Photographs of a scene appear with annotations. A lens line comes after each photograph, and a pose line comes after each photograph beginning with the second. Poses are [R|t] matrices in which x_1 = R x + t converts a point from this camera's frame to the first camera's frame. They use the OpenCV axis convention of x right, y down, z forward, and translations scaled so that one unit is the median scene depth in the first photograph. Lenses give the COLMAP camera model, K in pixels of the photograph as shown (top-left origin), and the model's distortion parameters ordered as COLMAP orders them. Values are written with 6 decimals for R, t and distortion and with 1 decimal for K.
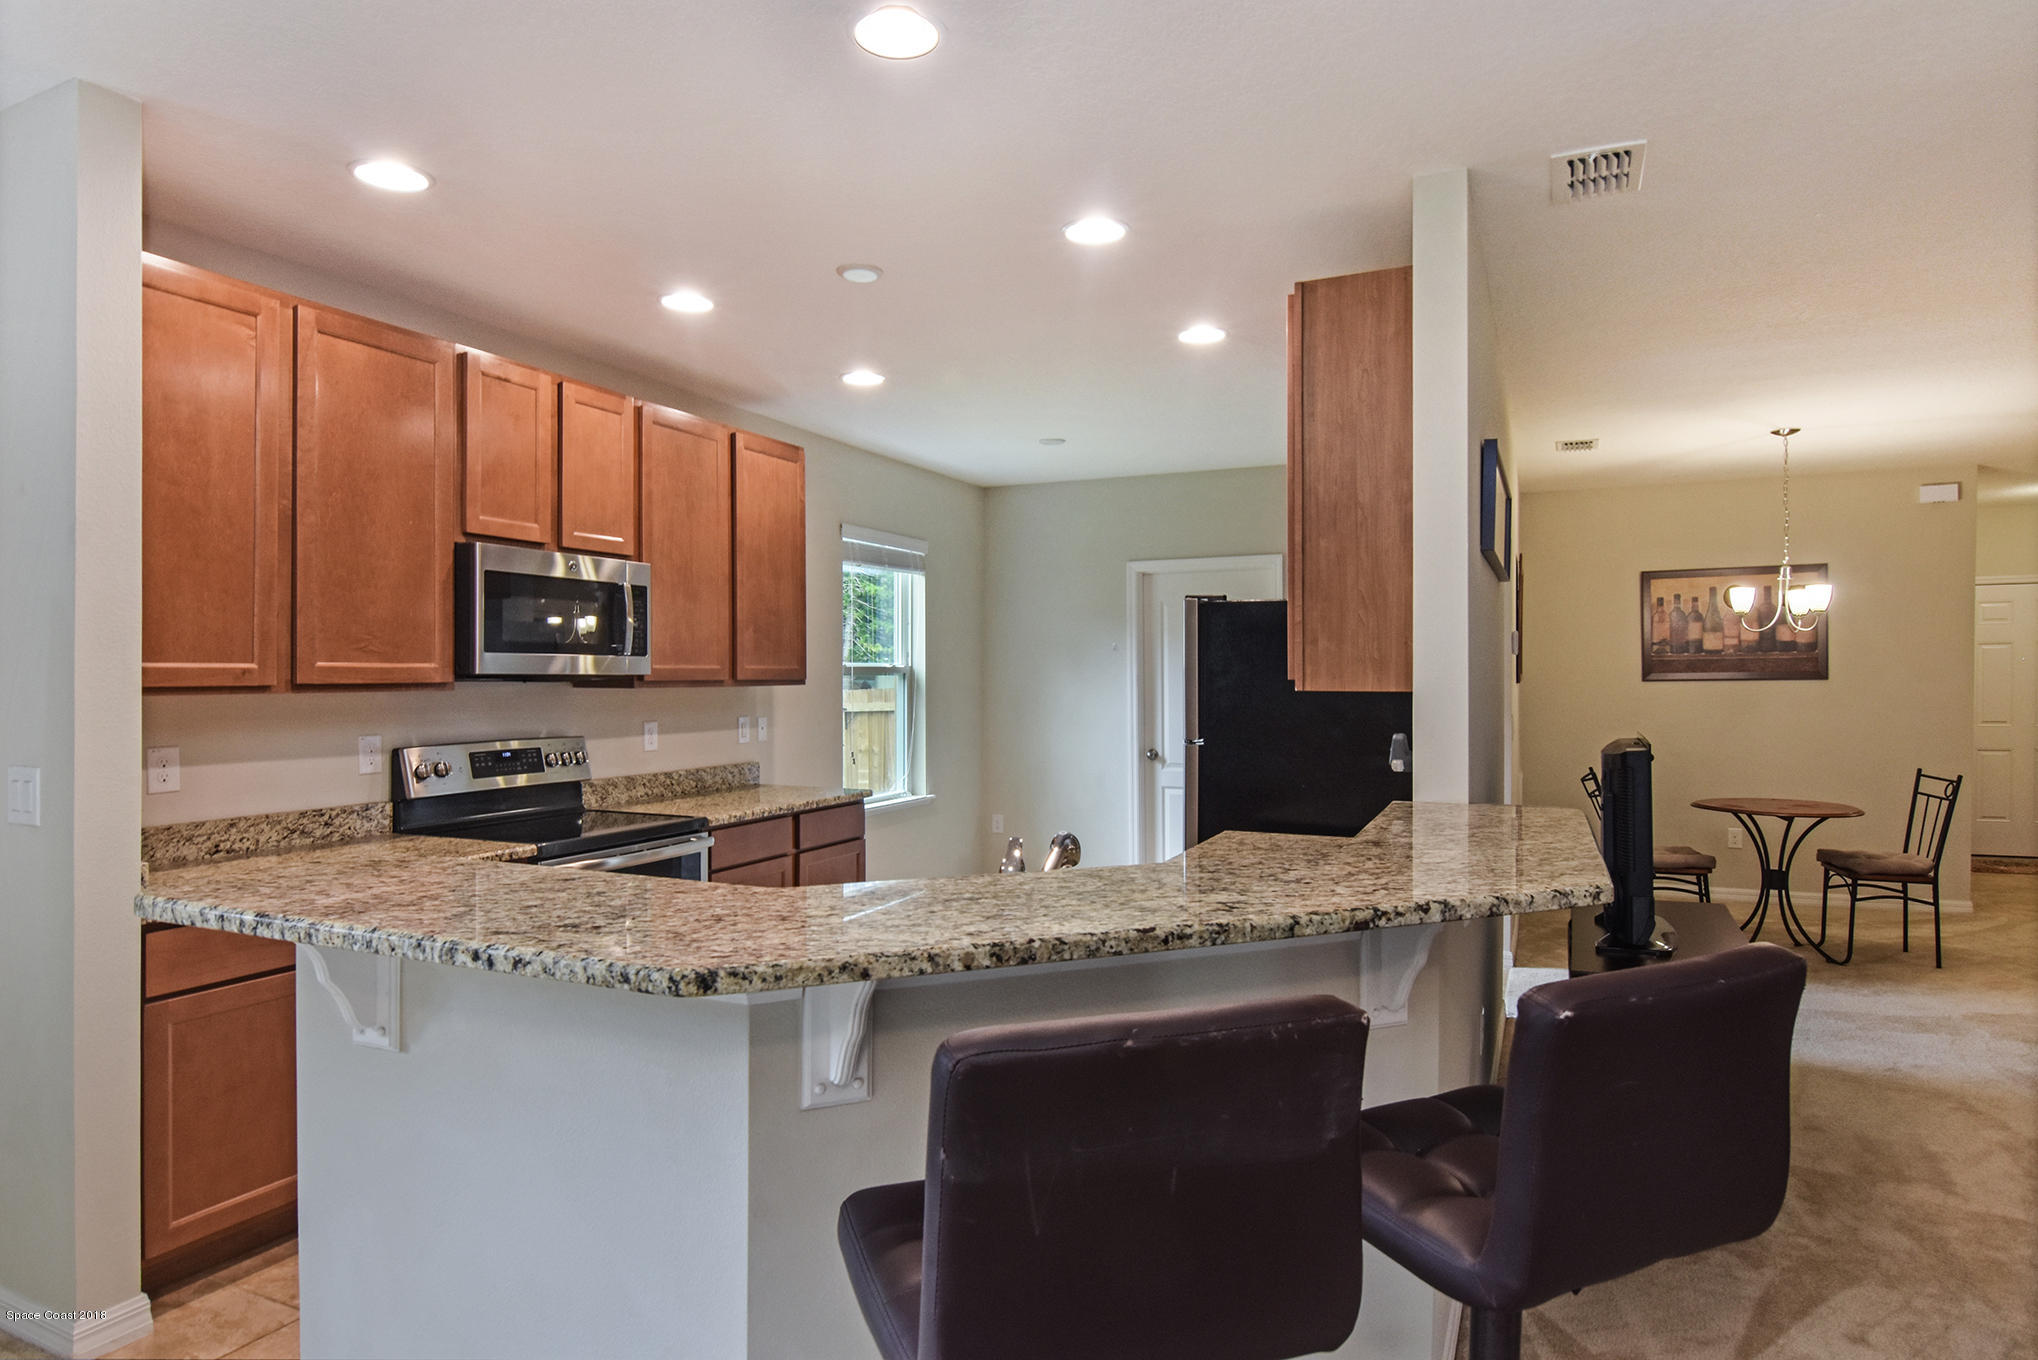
lens RADIAL K [[1164.4, 0, 1007.0], [0, 1164.4, 662.8], [0, 0, 1]] dist [0.018771, -0.034594]
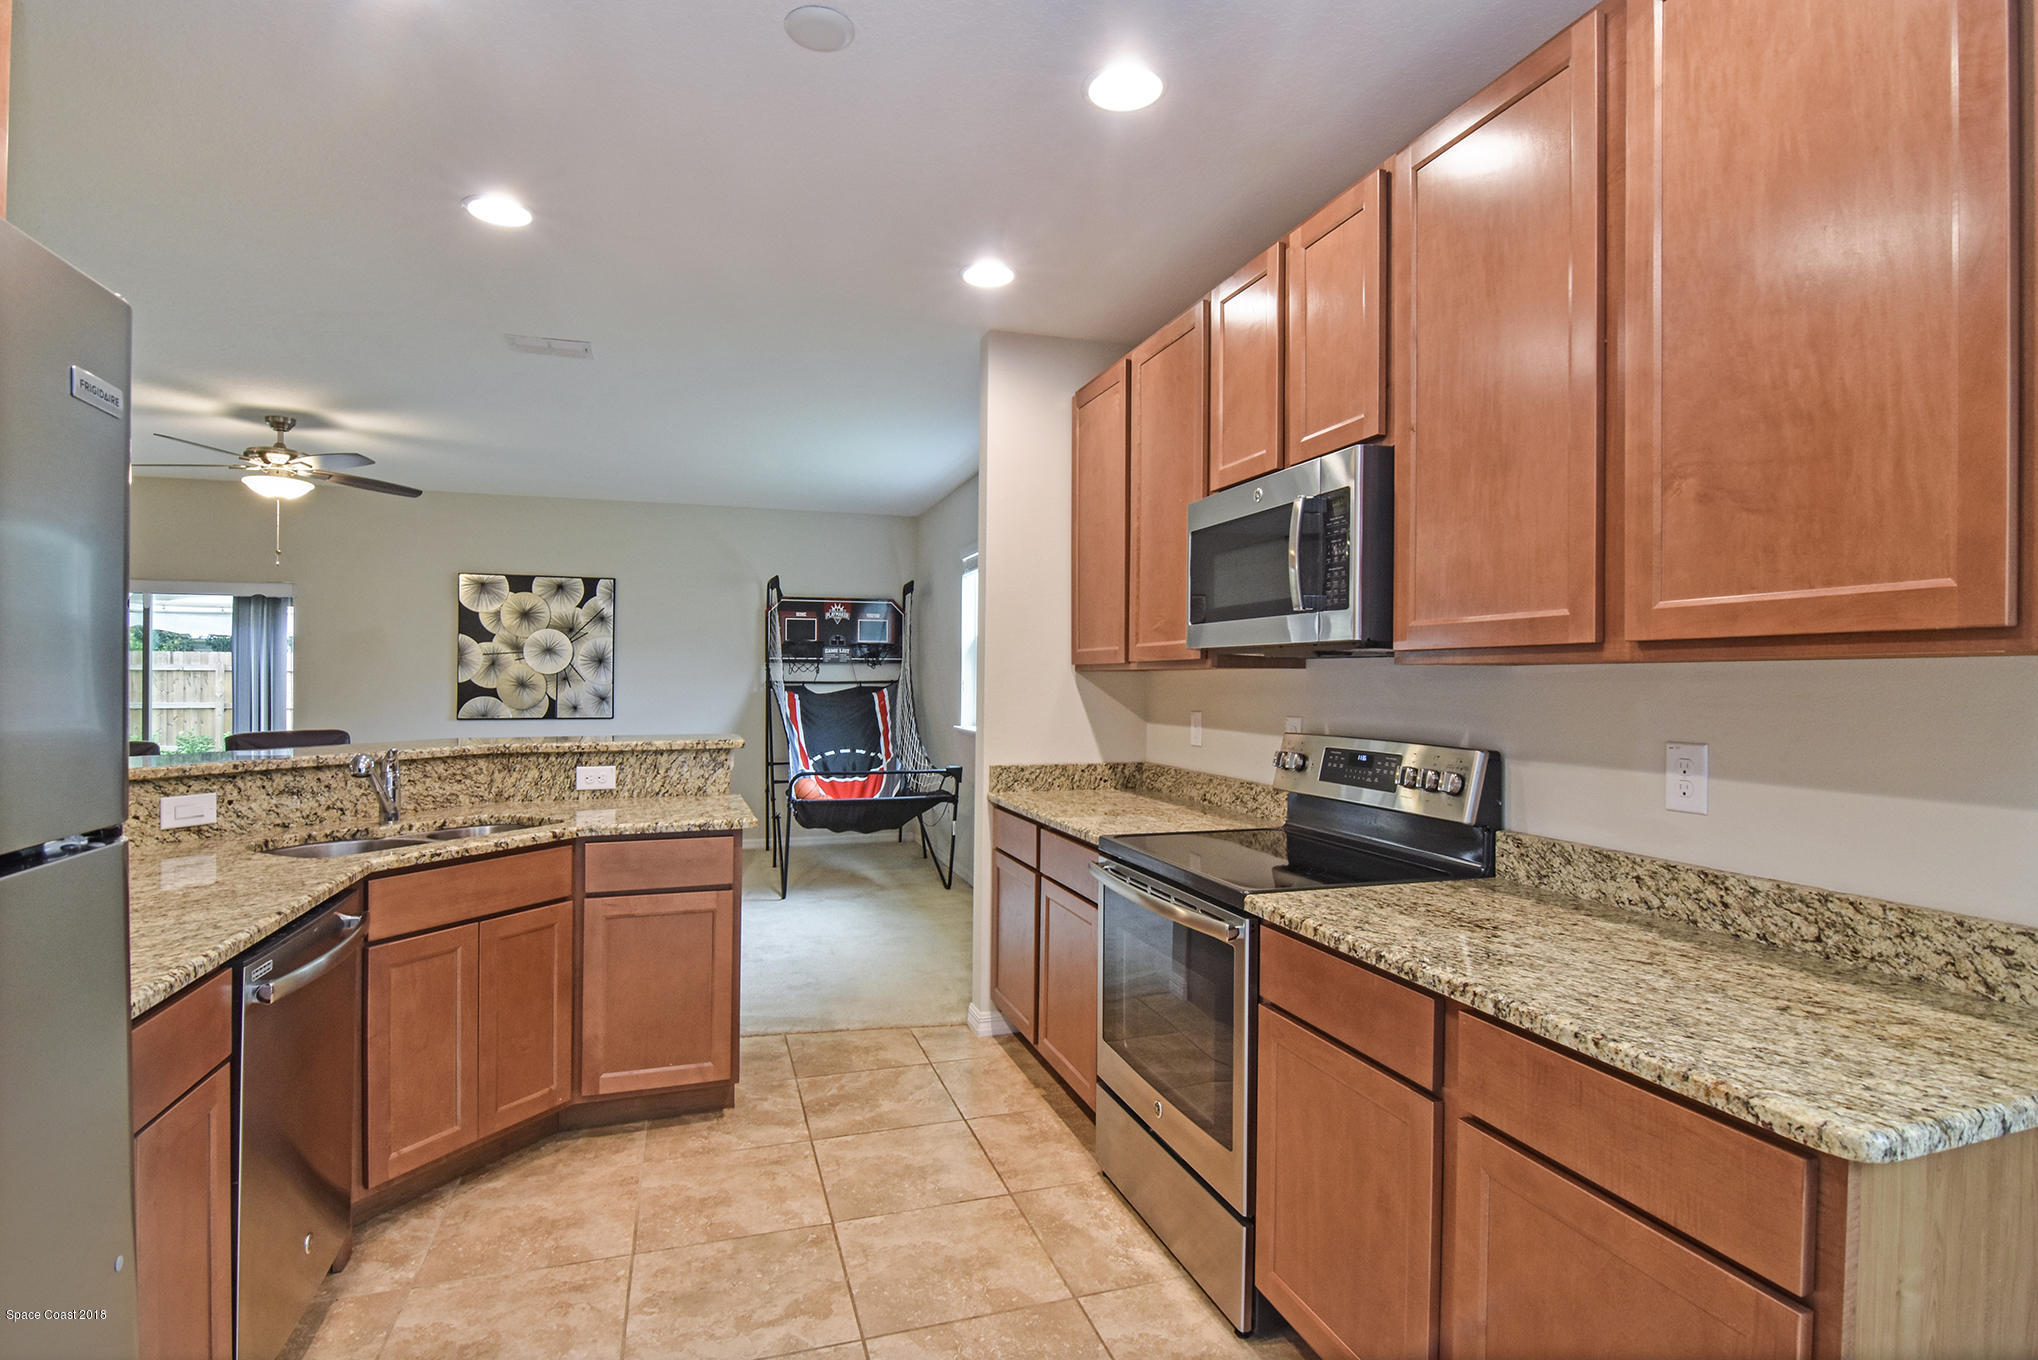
lens RADIAL K [[997.9, 0, 1020.1], [0, 997.9, 691.5], [0, 0, 1]] dist [0.002360, -0.013894]
pose [[-0.724347, 0.003070, -0.689428, 0.160365], [0.000422, 0.999992, 0.004009, 0.035450], [0.689435, 0.002613, -0.724343, 1.342873]]
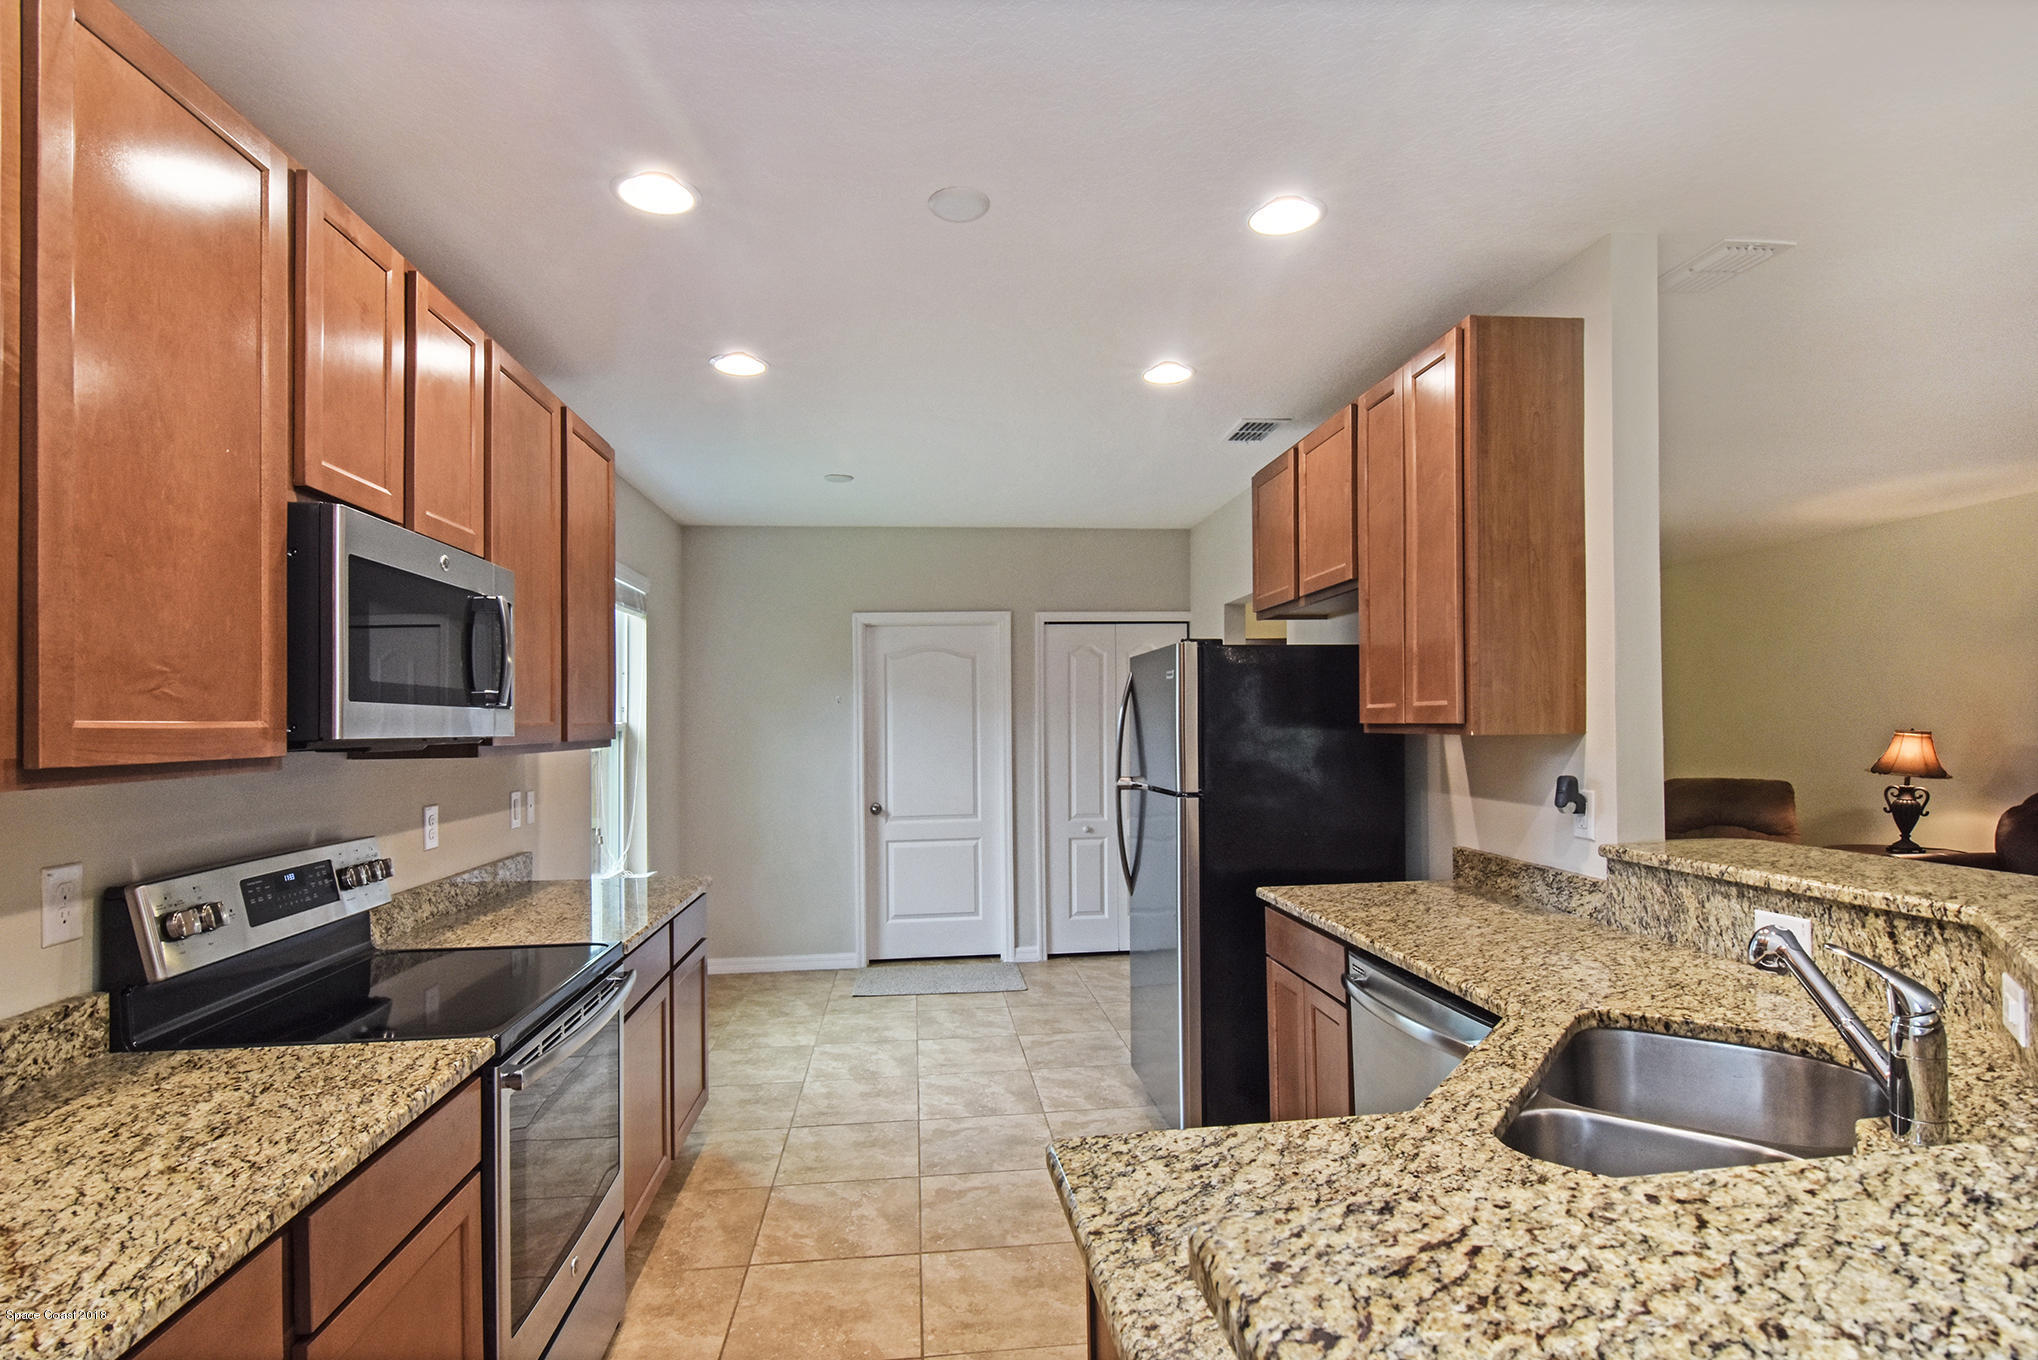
lens RADIAL K [[997.9, 0, 1020.1], [0, 997.9, 691.5], [0, 0, 1]] dist [0.002360, -0.013894]
pose [[0.848041, 0.001180, 0.529929, -0.393868], [0.013504, 0.999625, -0.023836, 0.002228], [-0.529759, 0.027370, 0.847707, 0.389775]]
